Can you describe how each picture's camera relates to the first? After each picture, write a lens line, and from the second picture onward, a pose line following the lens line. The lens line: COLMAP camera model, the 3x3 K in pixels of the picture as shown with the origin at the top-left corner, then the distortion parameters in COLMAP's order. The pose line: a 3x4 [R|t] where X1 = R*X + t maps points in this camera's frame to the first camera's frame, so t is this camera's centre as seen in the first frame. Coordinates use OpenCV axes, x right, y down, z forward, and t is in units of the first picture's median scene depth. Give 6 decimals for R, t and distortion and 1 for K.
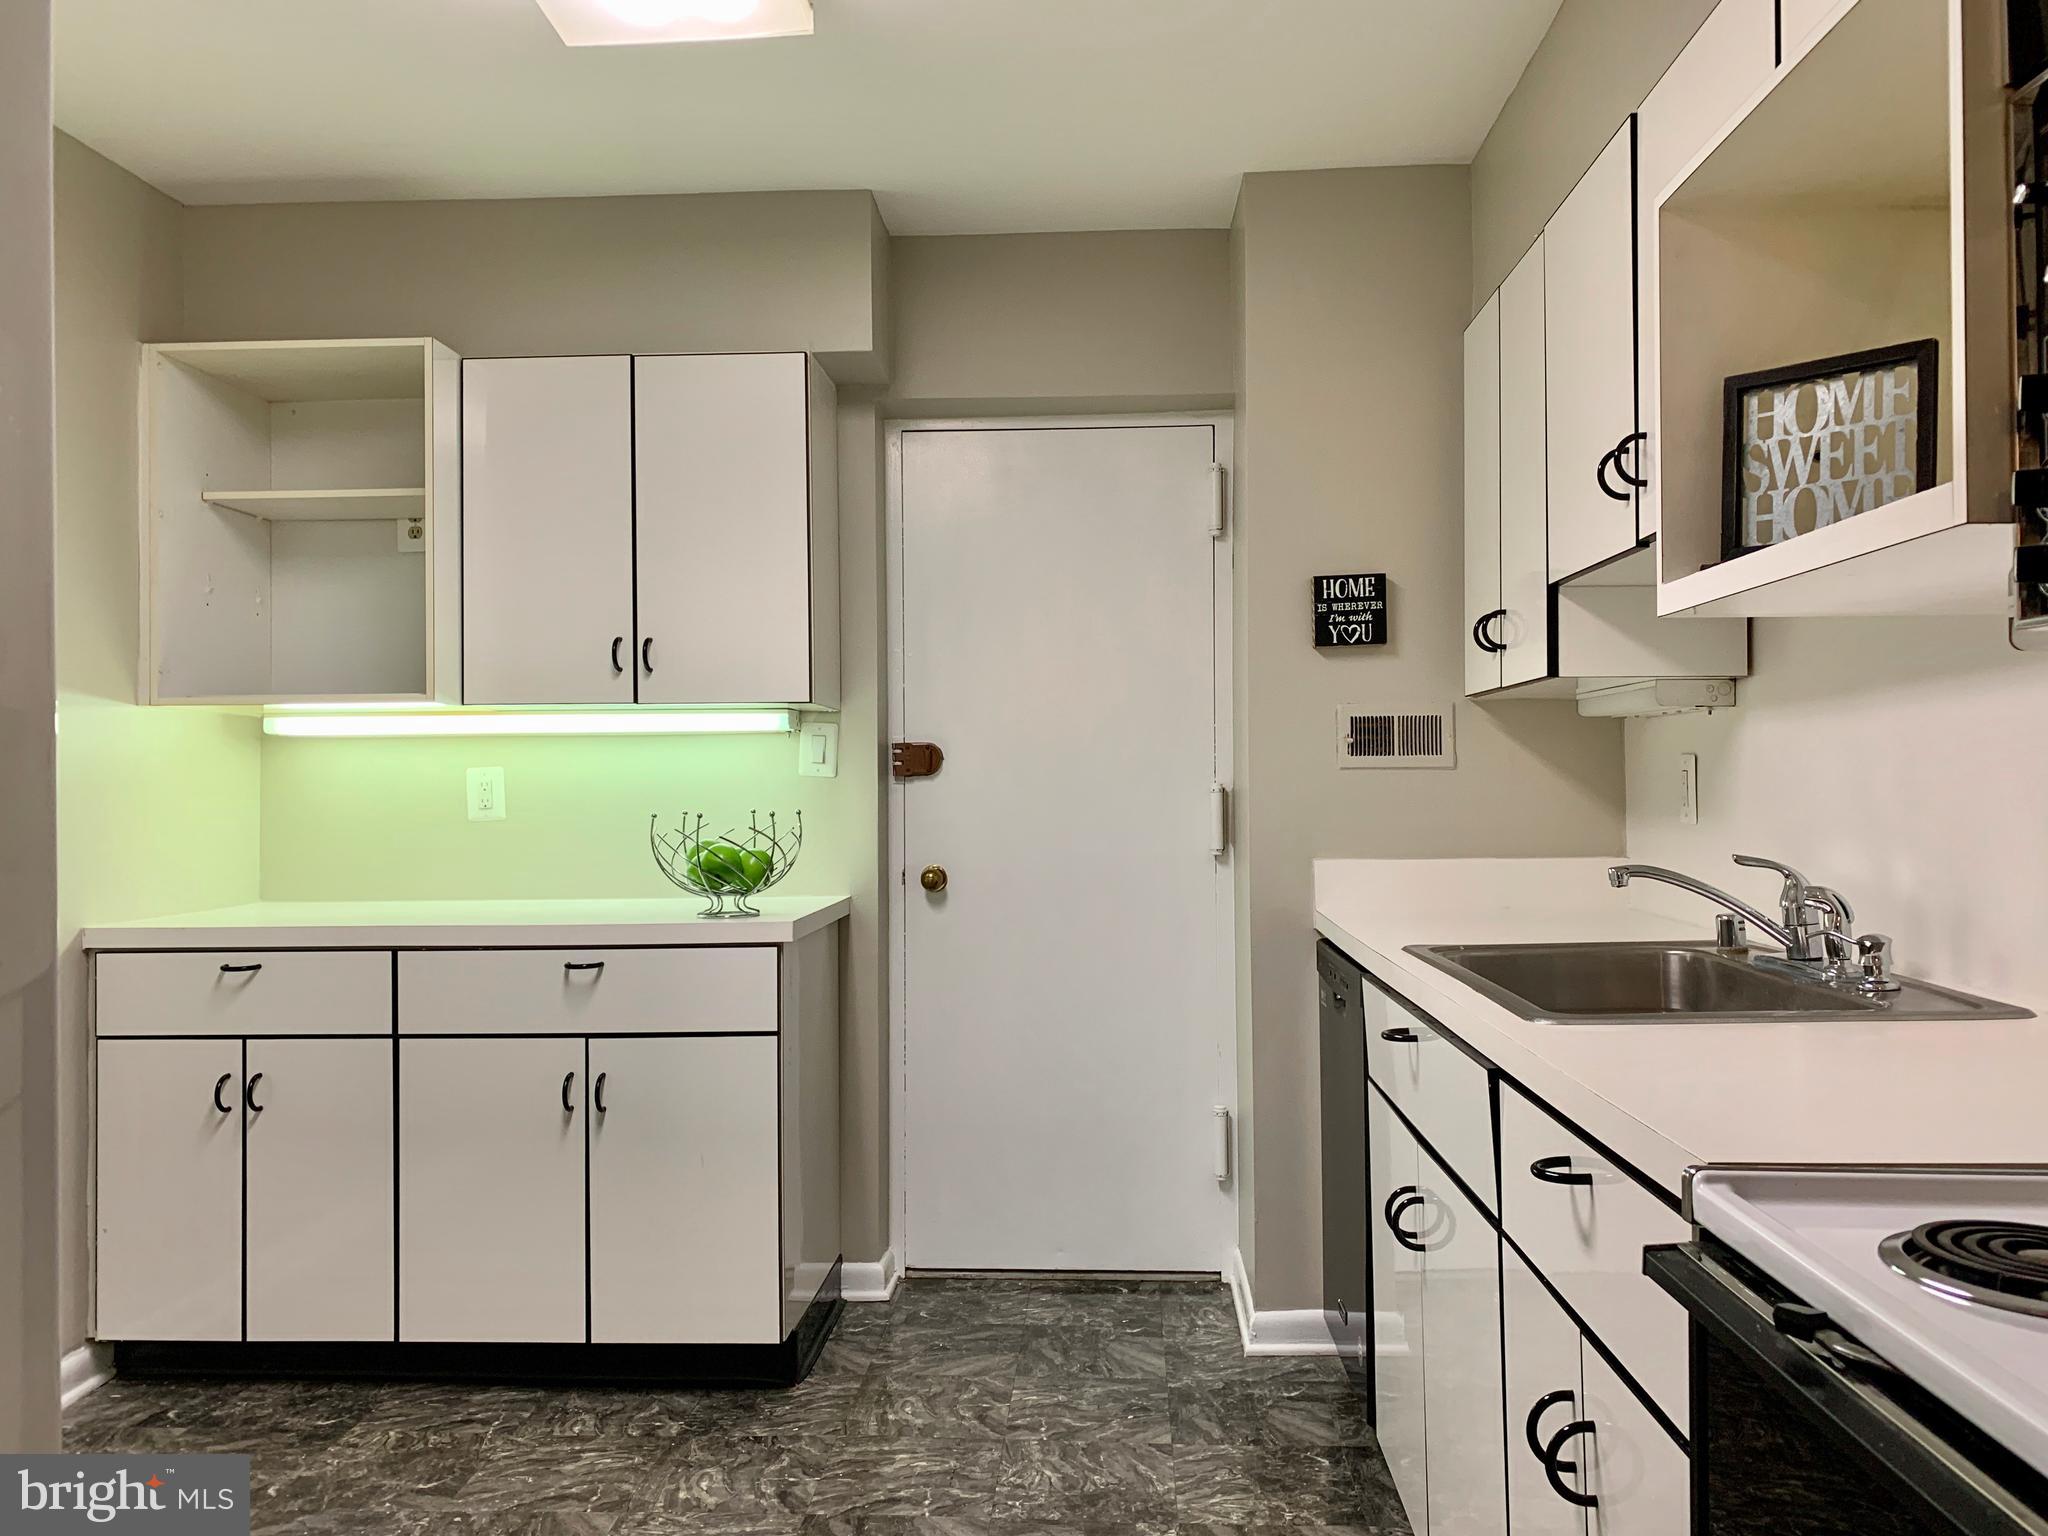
lens RADIAL K [[1572.0, 0, 1032.1], [0, 1572.0, 767.1], [0, 0, 1]] dist [0.035556, -0.037500]
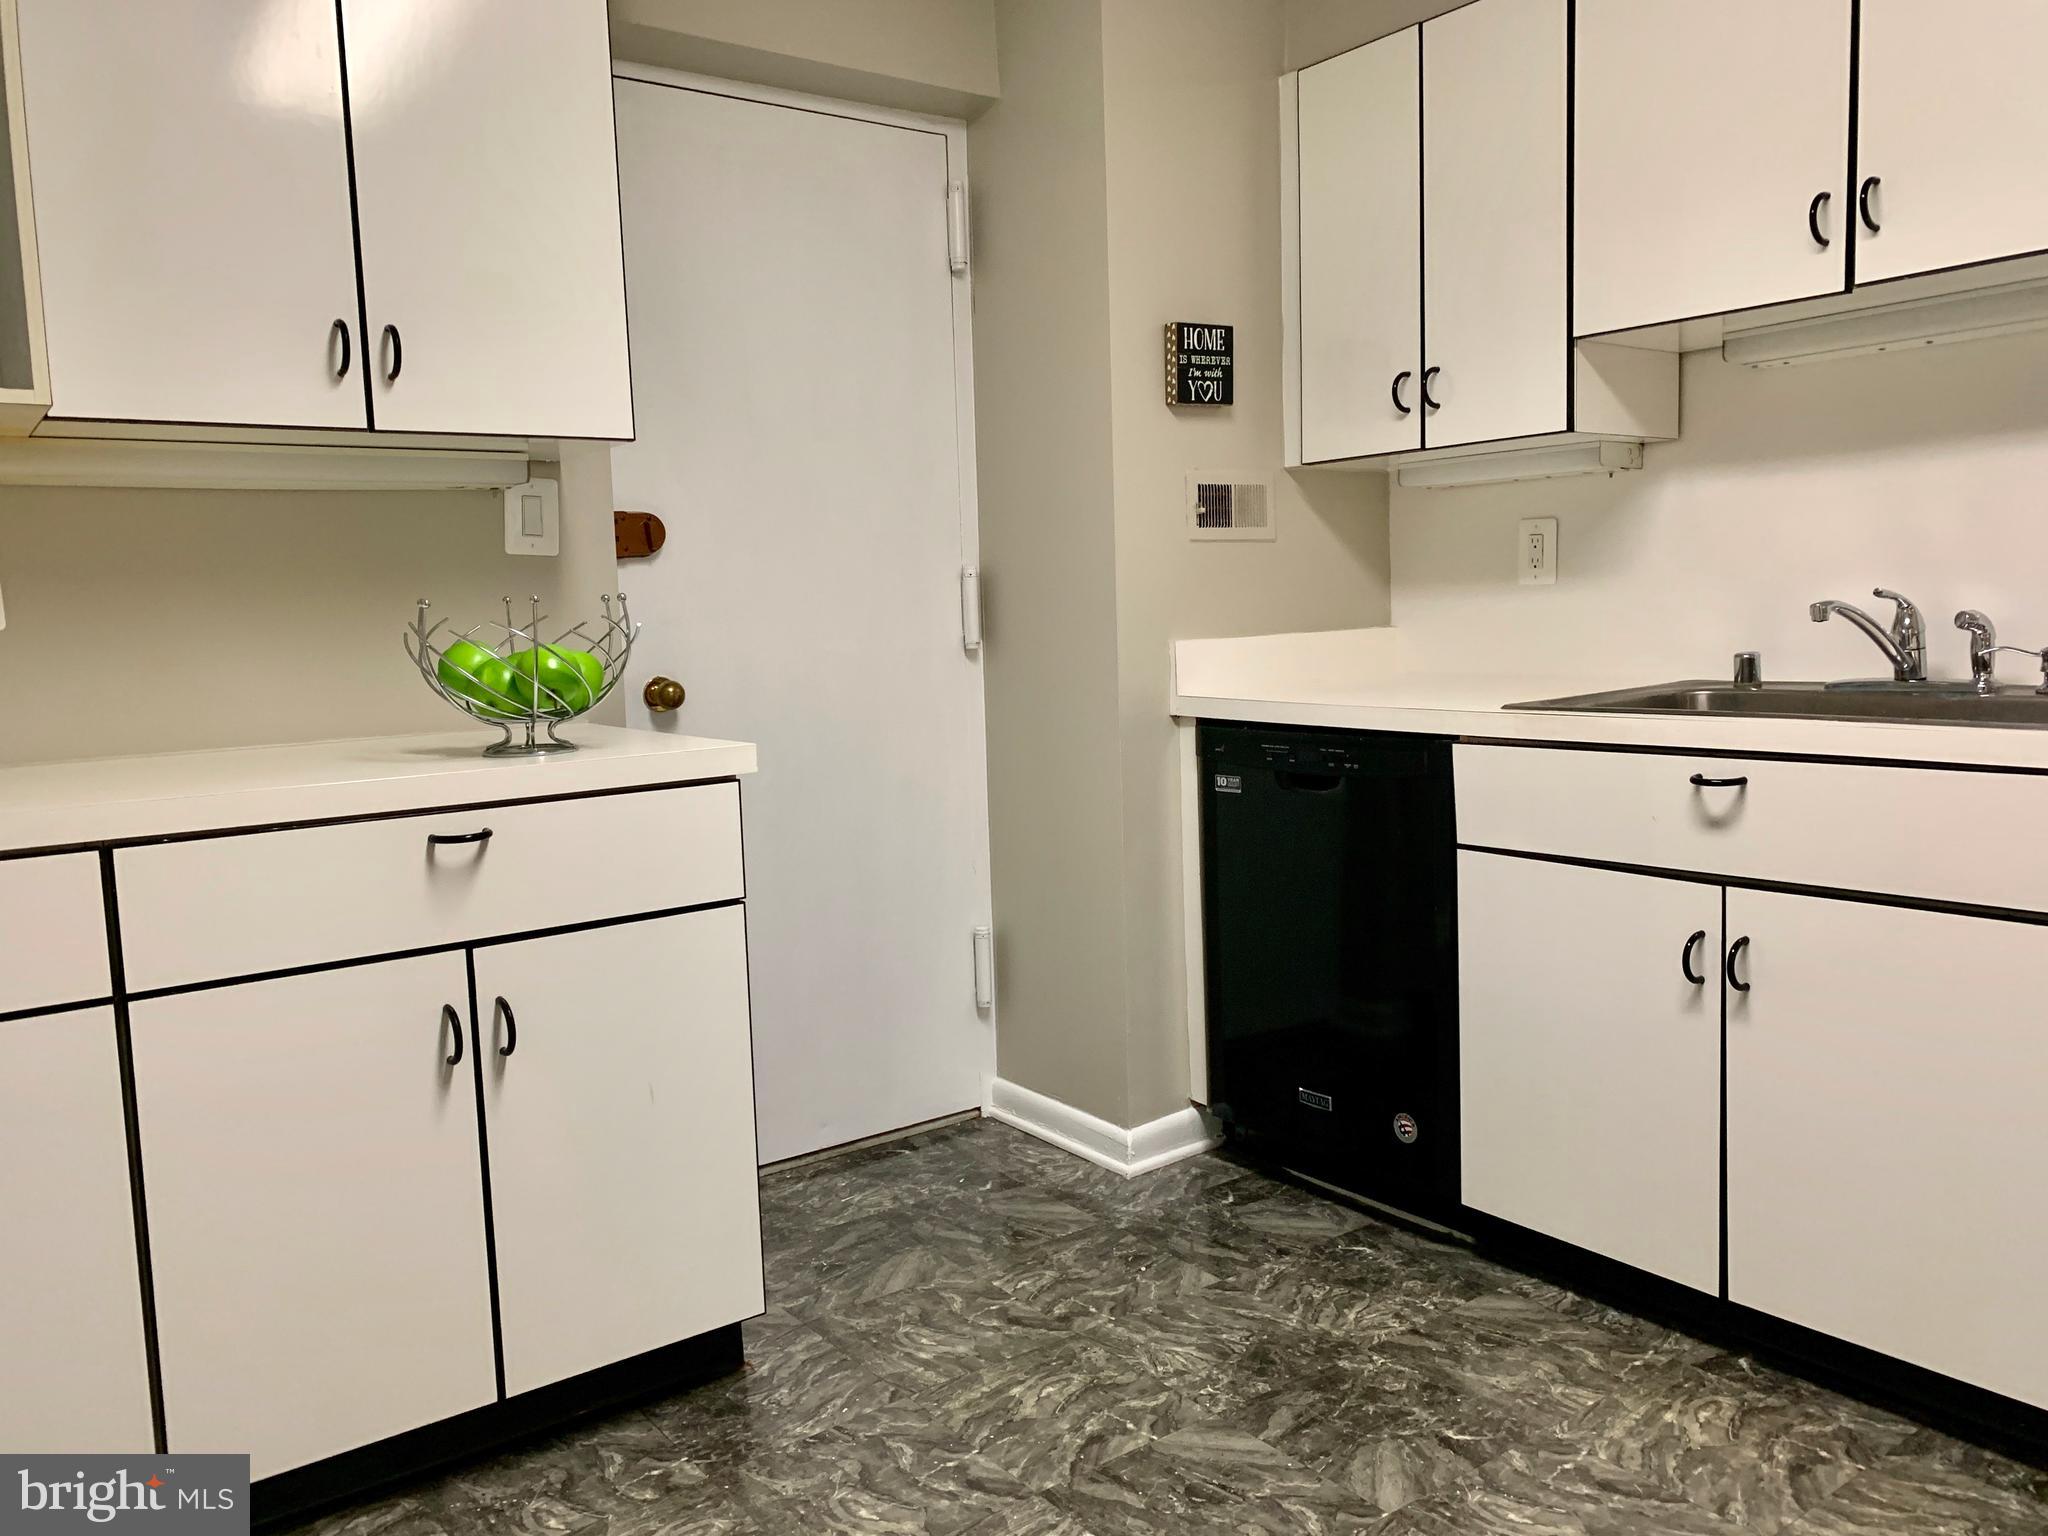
lens RADIAL K [[1572.0, 0, 1026.1], [0, 1572.0, 760.2], [0, 0, 1]] dist [0.035556, -0.037500]
pose [[0.768547, -0.080649, 0.634690, -0.478241], [0.015348, 0.994062, 0.107730, 0.028685], [-0.639609, -0.073054, 0.765221, 0.350423]]
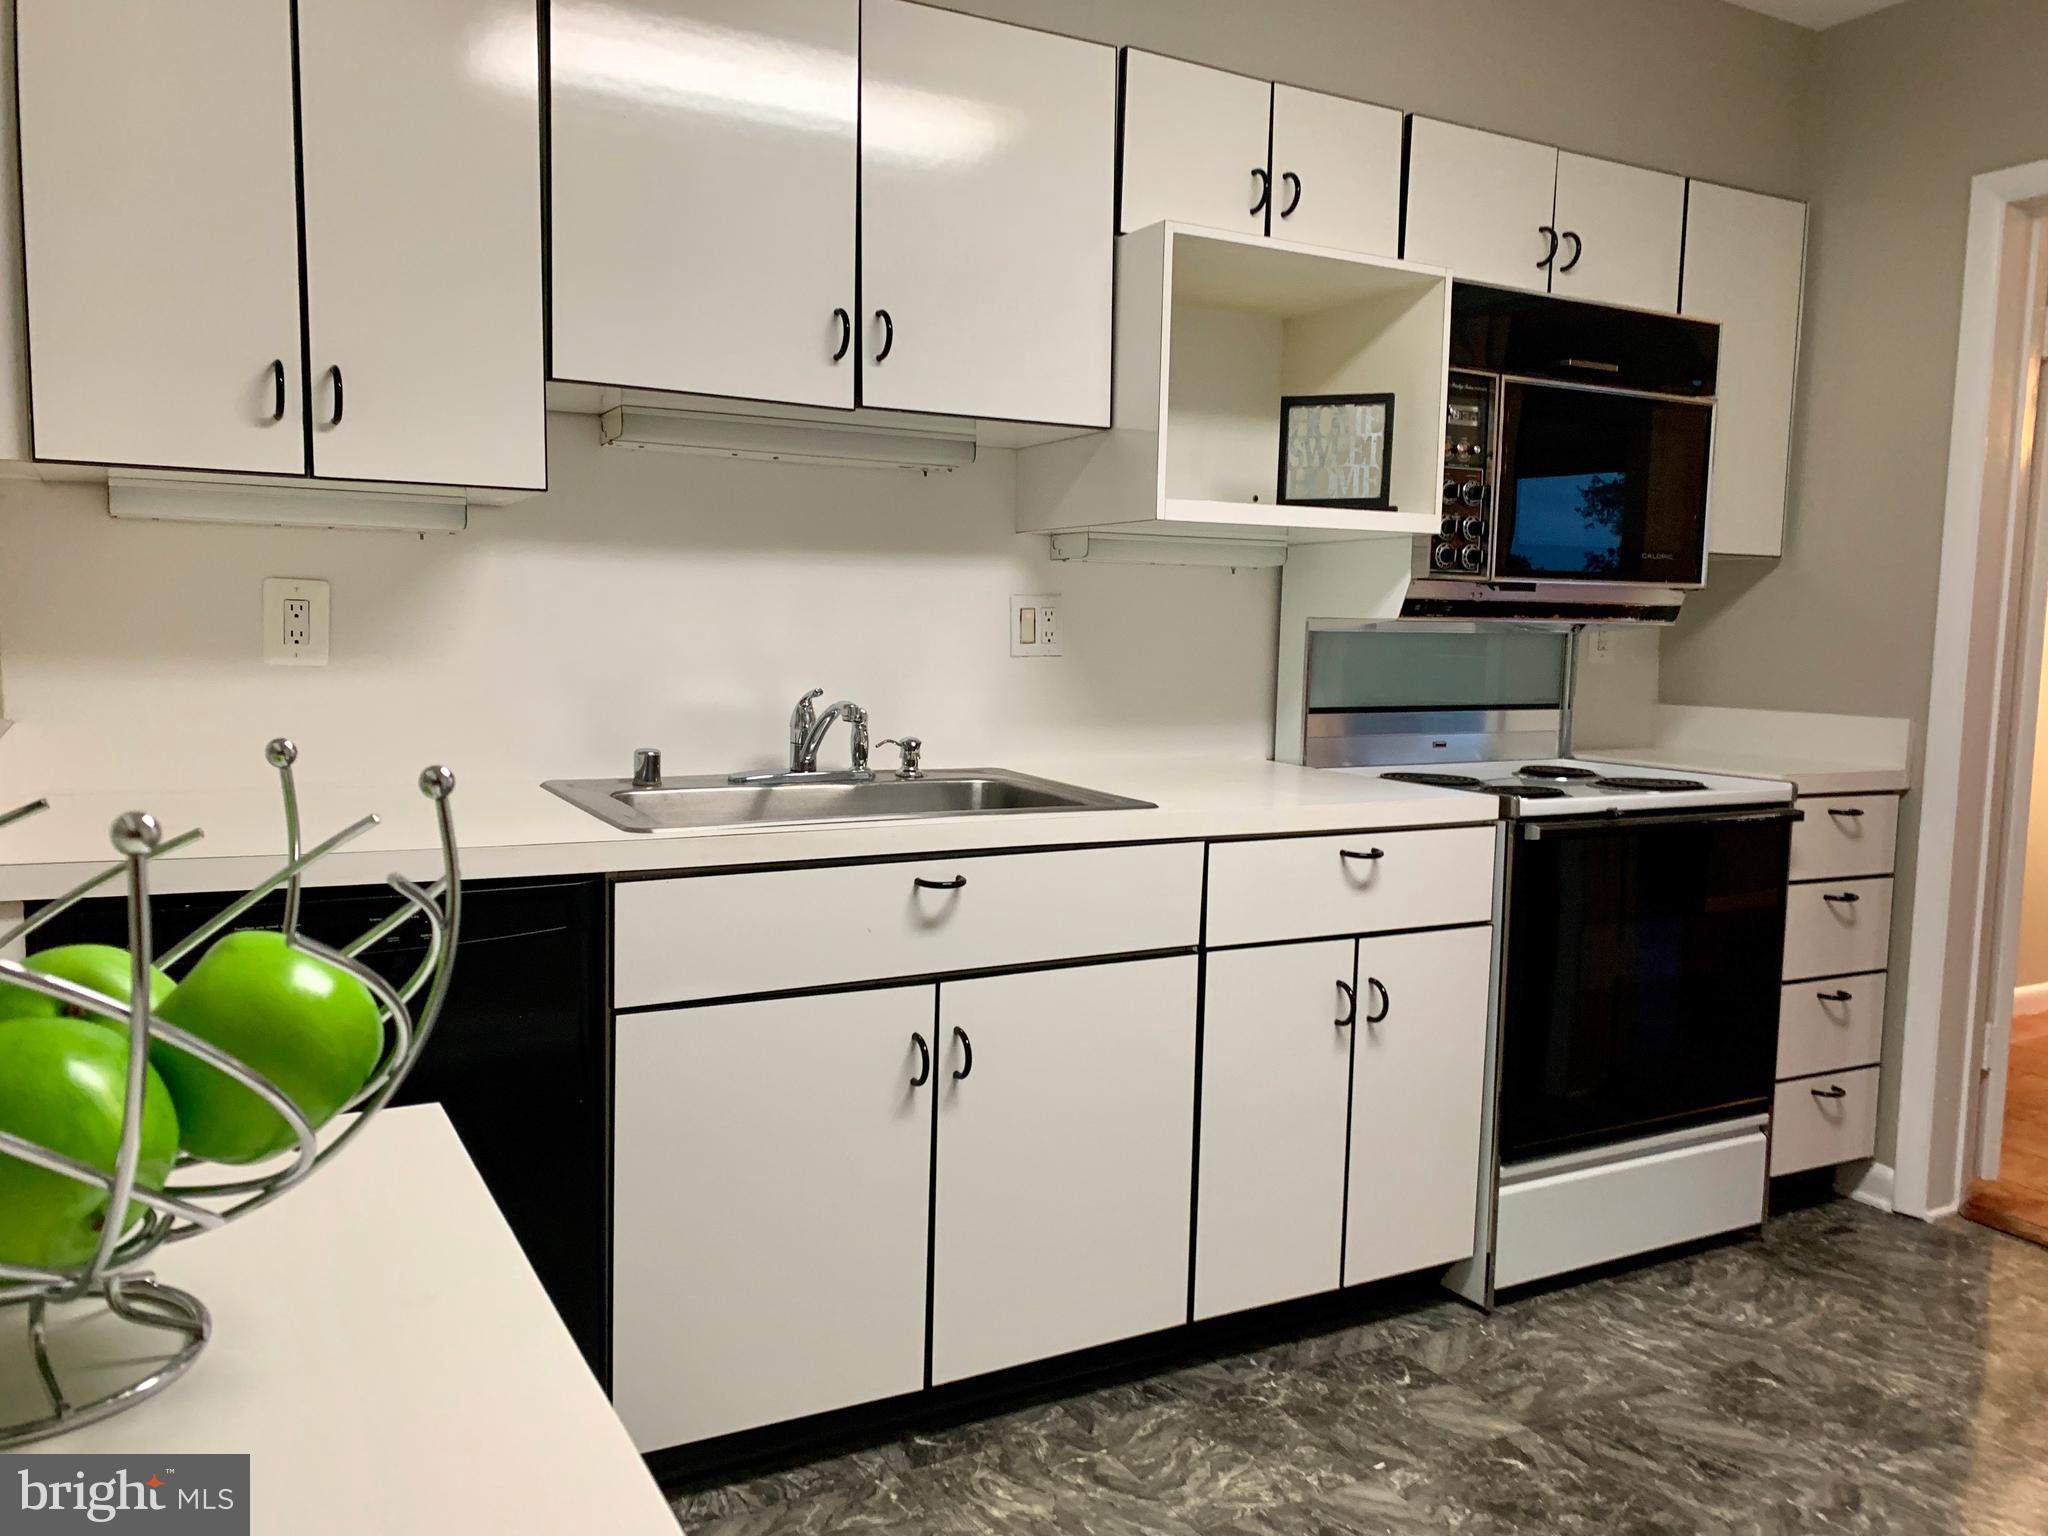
lens RADIAL K [[1572.0, 0, 1026.7], [0, 1572.0, 782.2], [0, 0, 1]] dist [0.035556, -0.037500]
pose [[-0.526984, -0.088363, 0.845269, -0.418295], [-0.029107, 0.995873, 0.085960, 0.011765], [-0.849377, 0.020697, -0.527381, 0.992738]]
